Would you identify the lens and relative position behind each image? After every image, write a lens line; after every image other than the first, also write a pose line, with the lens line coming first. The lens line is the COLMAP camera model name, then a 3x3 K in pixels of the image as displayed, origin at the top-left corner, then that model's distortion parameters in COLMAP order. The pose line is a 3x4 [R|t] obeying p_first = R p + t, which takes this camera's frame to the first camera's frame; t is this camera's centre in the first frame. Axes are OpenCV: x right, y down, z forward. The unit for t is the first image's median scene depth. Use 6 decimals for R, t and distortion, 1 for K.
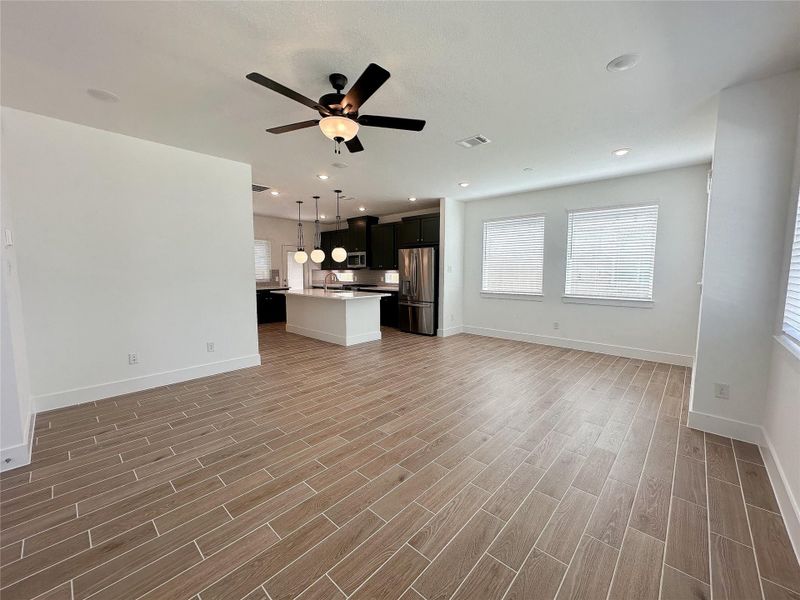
lens RADIAL K [[321.3, 0, 397.2], [0, 321.3, 298.9], [0, 0, 1]] dist [-0.003339, 0.000637]
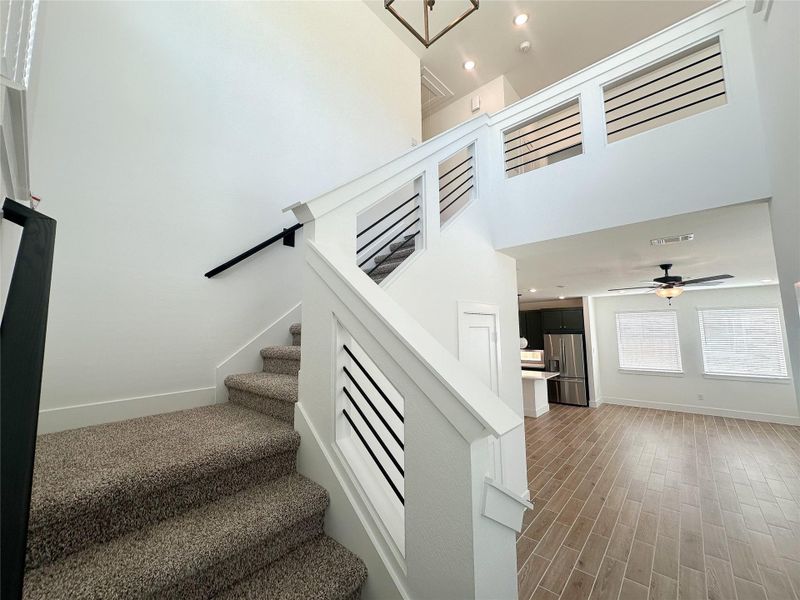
lens RADIAL K [[321.3, 0, 400.7], [0, 321.3, 301.1], [0, 0, 1]] dist [-0.003339, 0.000637]
pose [[0.999735, -0.009555, 0.020952, -0.631311], [0.013256, 0.982774, -0.184335, -0.065036], [-0.018830, 0.184564, 0.982640, -0.255138]]
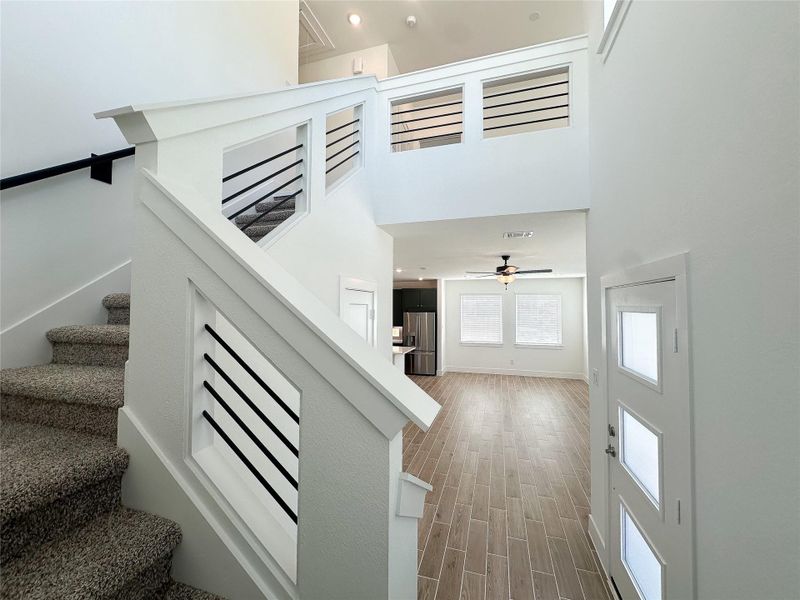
lens RADIAL K [[321.3, 0, 401.1], [0, 321.3, 300.2], [0, 0, 1]] dist [-0.003339, 0.000637]
pose [[0.899240, 0.015759, 0.437171, -0.650055], [0.033869, 0.993843, -0.105493, -0.068675], [-0.436142, 0.109670, 0.893170, -0.216631]]
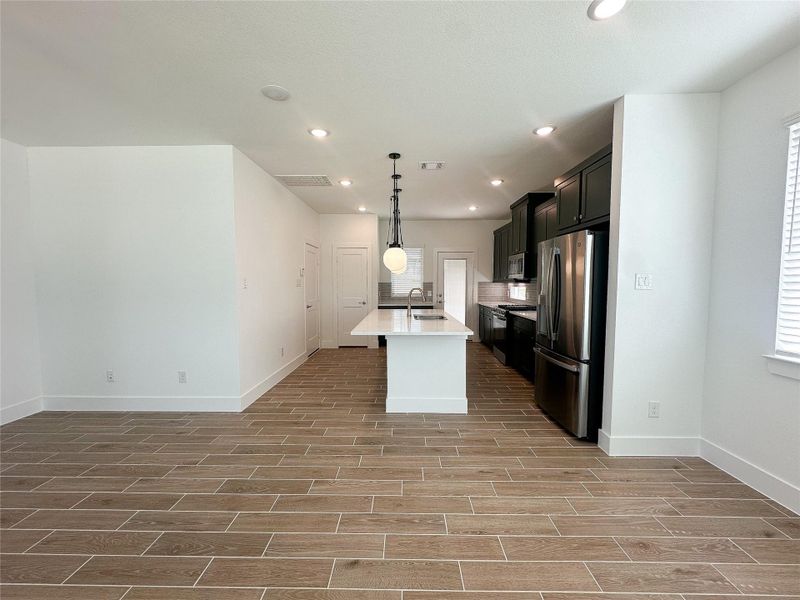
lens RADIAL K [[321.3, 0, 400.1], [0, 321.3, 302.2], [0, 0, 1]] dist [-0.003339, 0.000637]
pose [[0.677524, 0.049345, -0.733844, 0.255955], [-0.067332, 0.997718, 0.004924, -0.054513], [0.732413, 0.046075, 0.679300, 0.545586]]
